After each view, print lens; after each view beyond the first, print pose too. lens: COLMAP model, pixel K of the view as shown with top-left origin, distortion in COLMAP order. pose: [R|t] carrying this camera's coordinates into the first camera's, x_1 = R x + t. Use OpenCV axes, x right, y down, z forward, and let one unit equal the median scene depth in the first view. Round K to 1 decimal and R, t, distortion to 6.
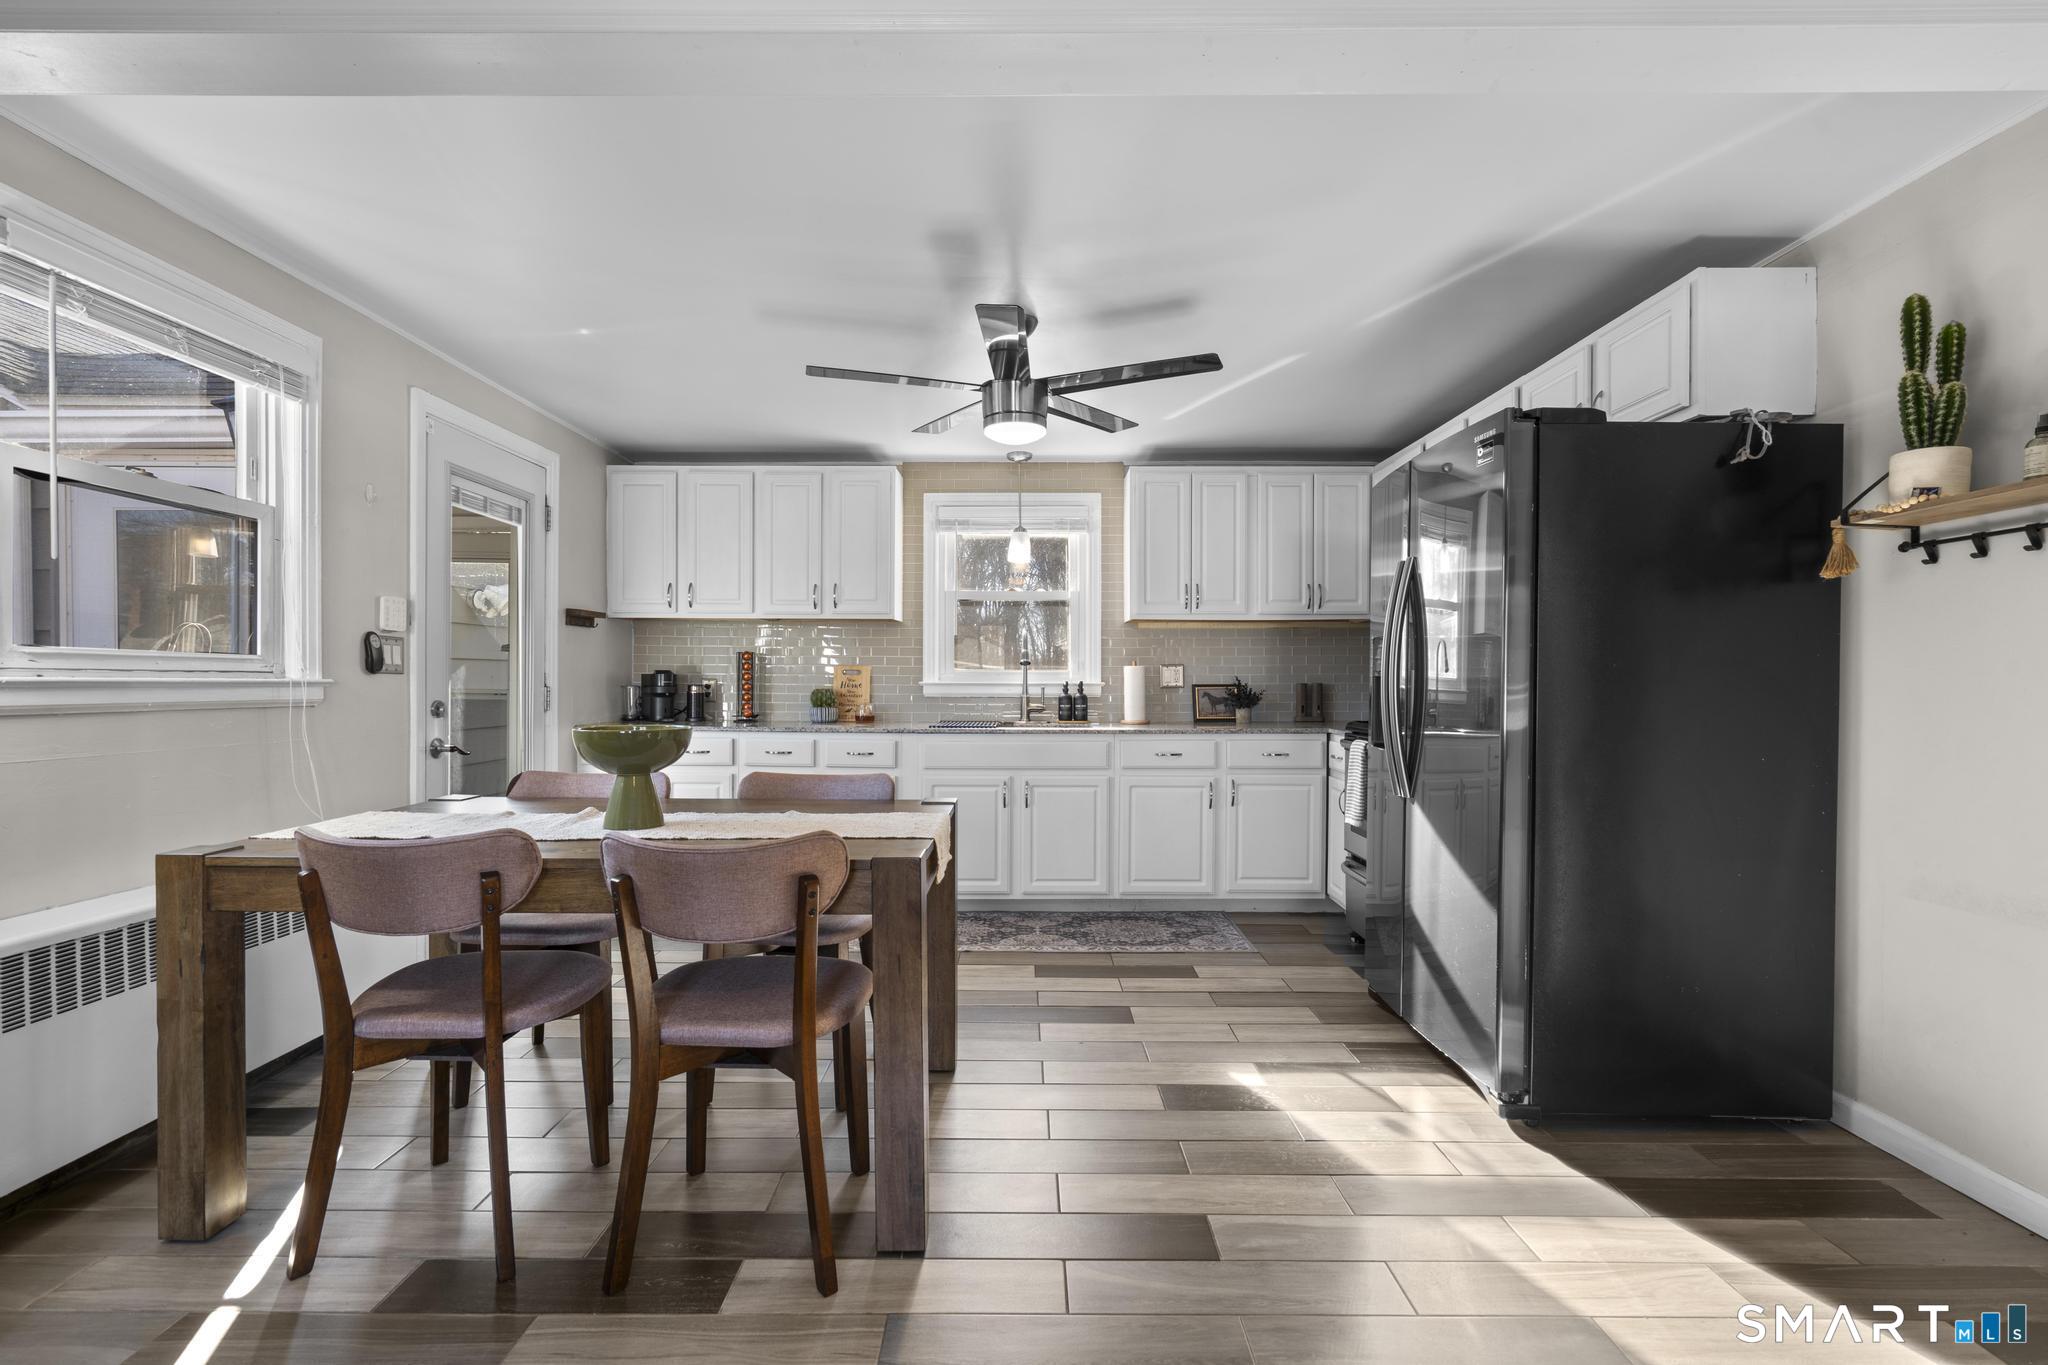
lens RADIAL K [[914.2, 0, 1020.6], [0, 914.2, 686.5], [0, 0, 1]] dist [-0.006828, 0.002125]
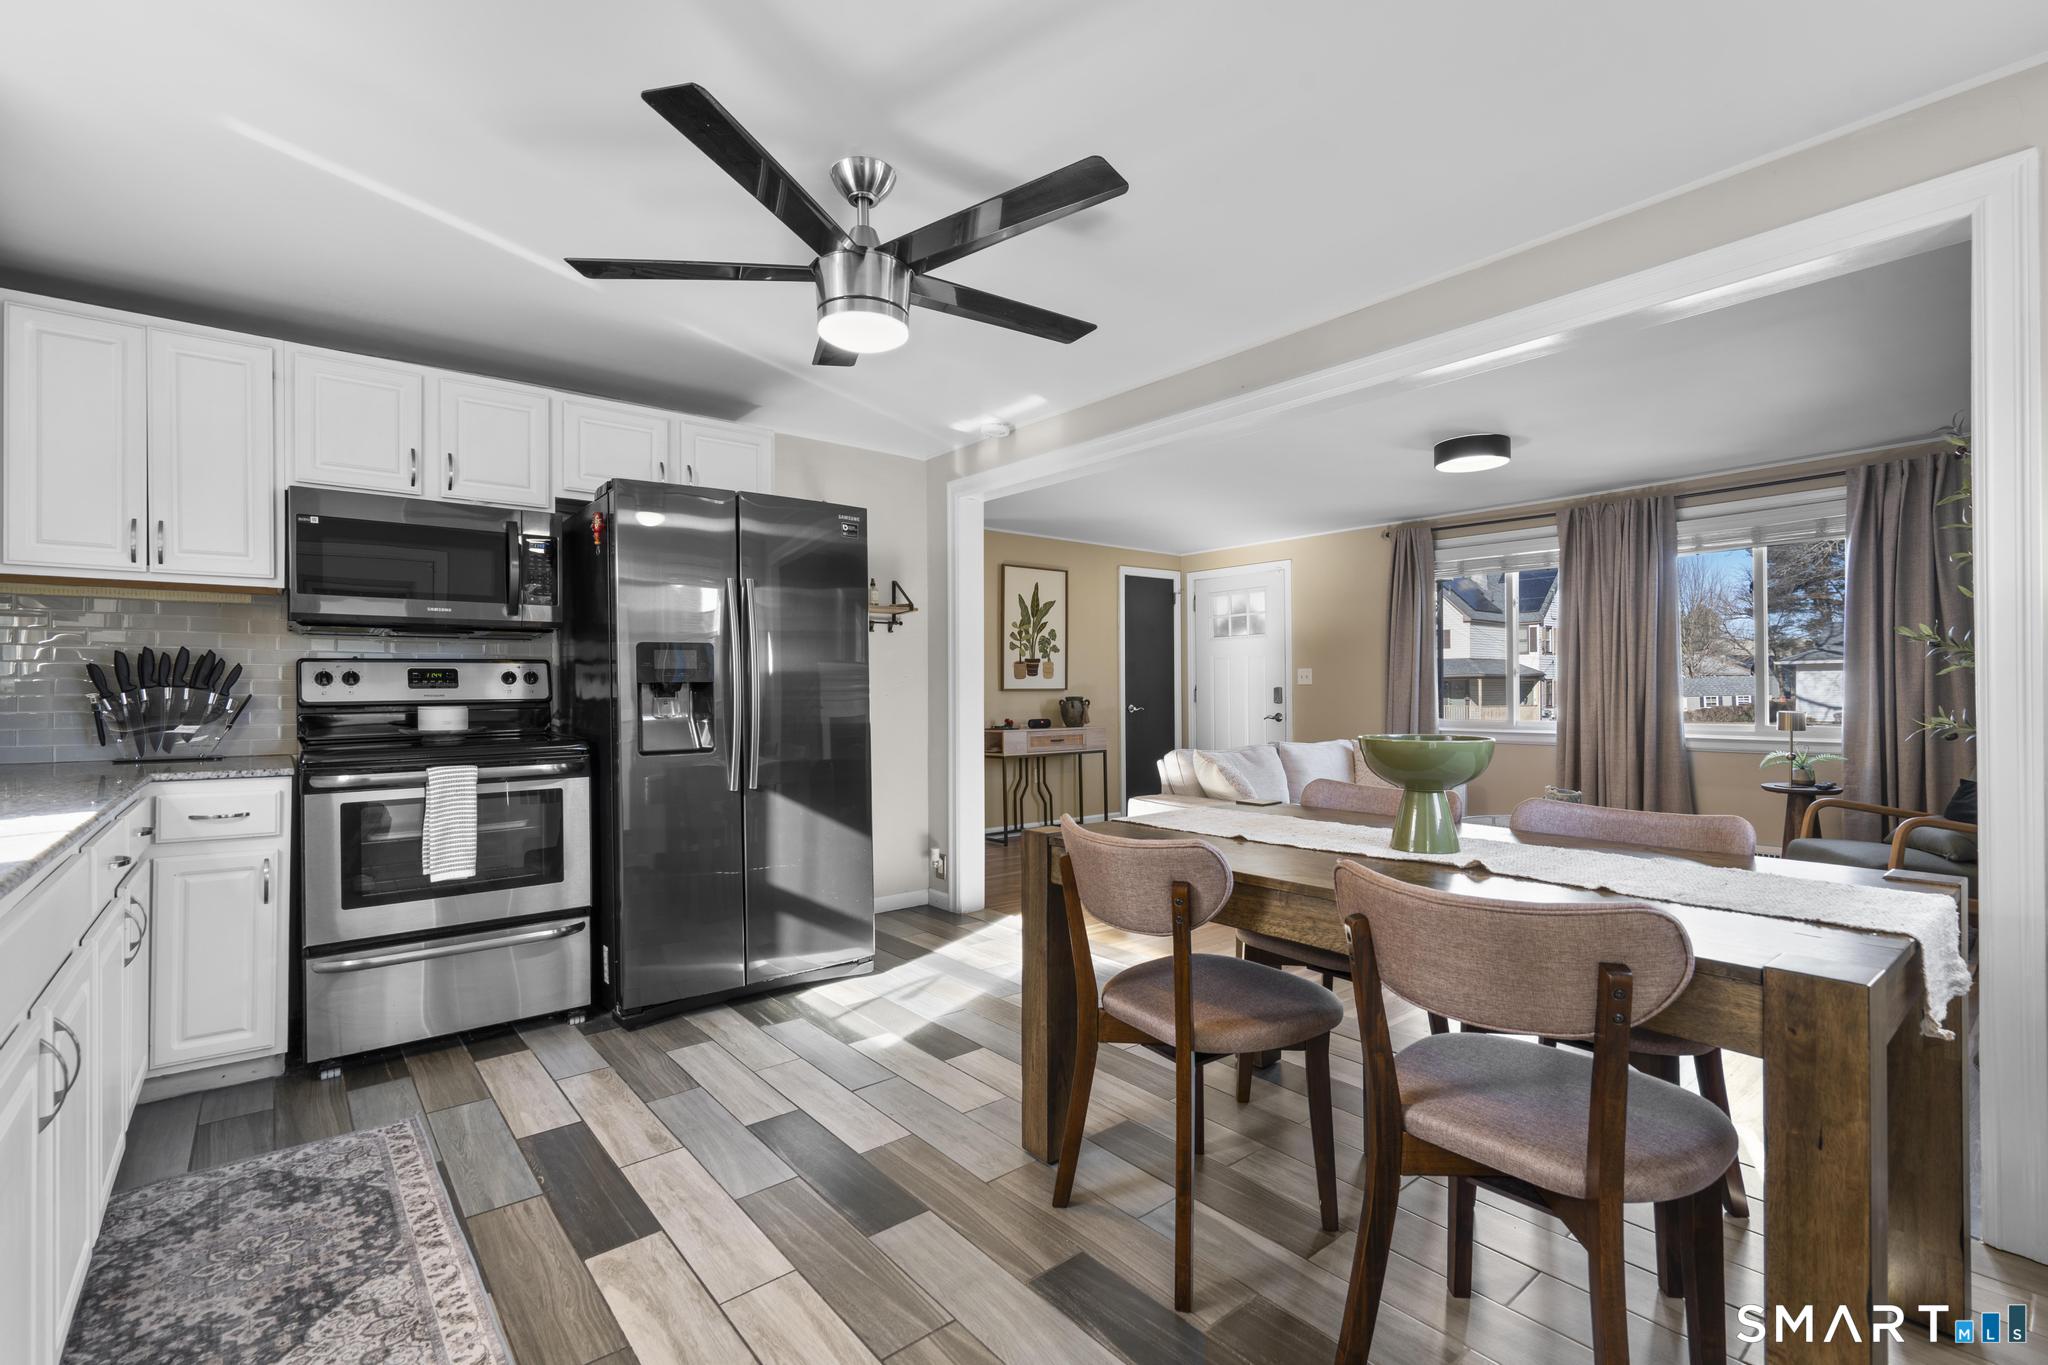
lens RADIAL K [[914.2, 0, 1019.9], [0, 914.2, 689.9], [0, 0, 1]] dist [-0.006828, 0.002125]
pose [[-0.635679, -0.002543, 0.771950, -0.462779], [0.007747, 0.999923, 0.009674, -0.006947], [-0.771915, 0.012130, -0.635610, 1.010357]]
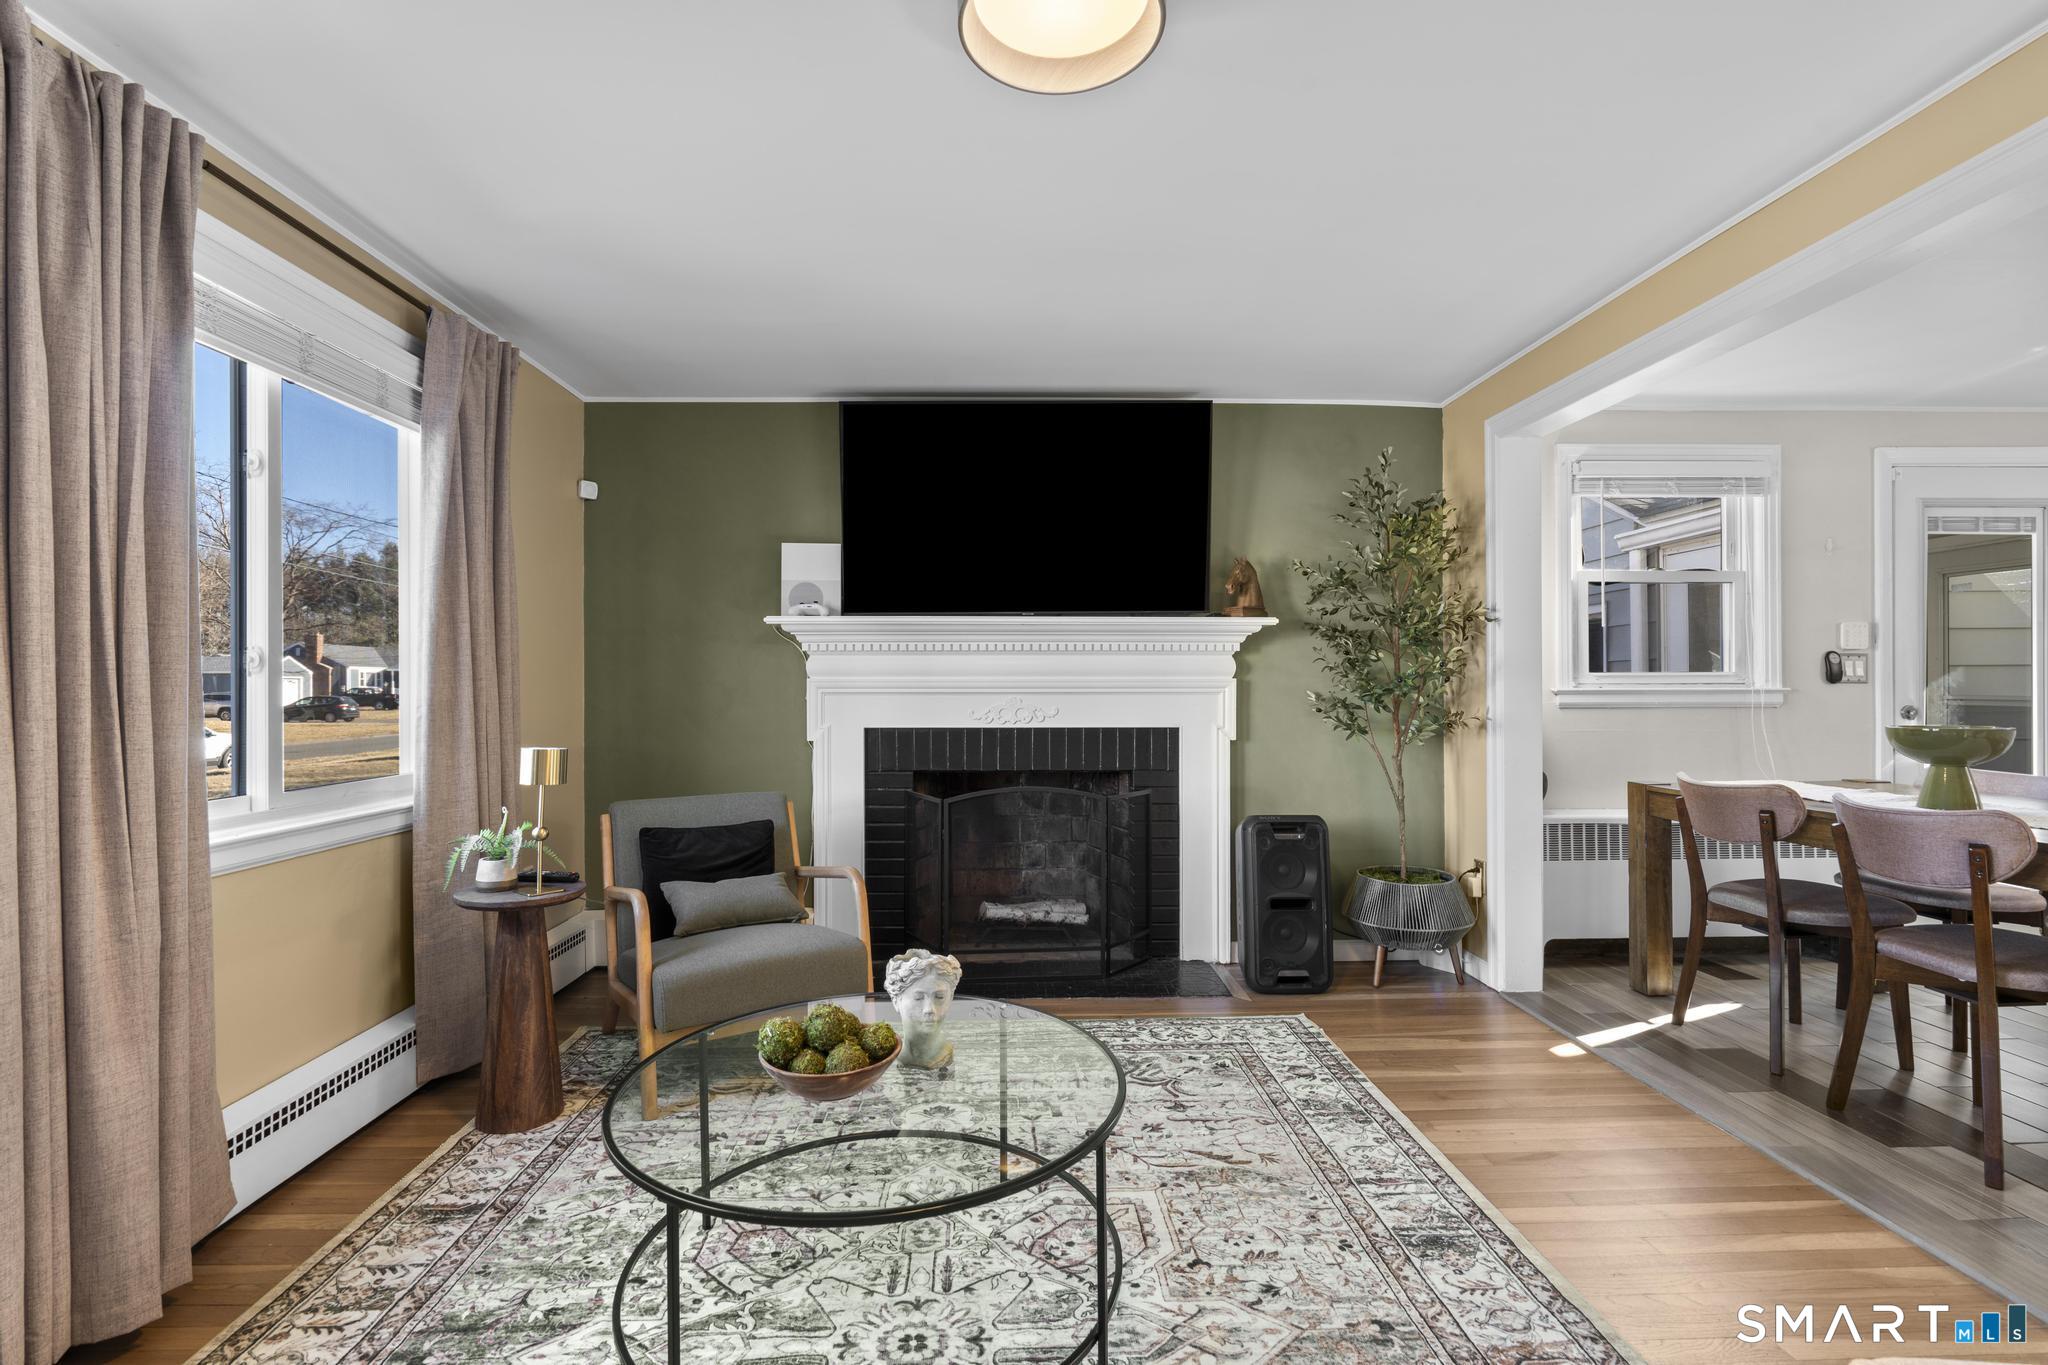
lens RADIAL K [[914.2, 0, 1020.6], [0, 914.2, 688.6], [0, 0, 1]] dist [-0.006828, 0.002125]
pose [[0.033070, -0.005861, -0.999436, 0.399906], [-0.002266, 0.999980, -0.005939, 0.002398], [0.999450, 0.002461, 0.033056, -0.143154]]
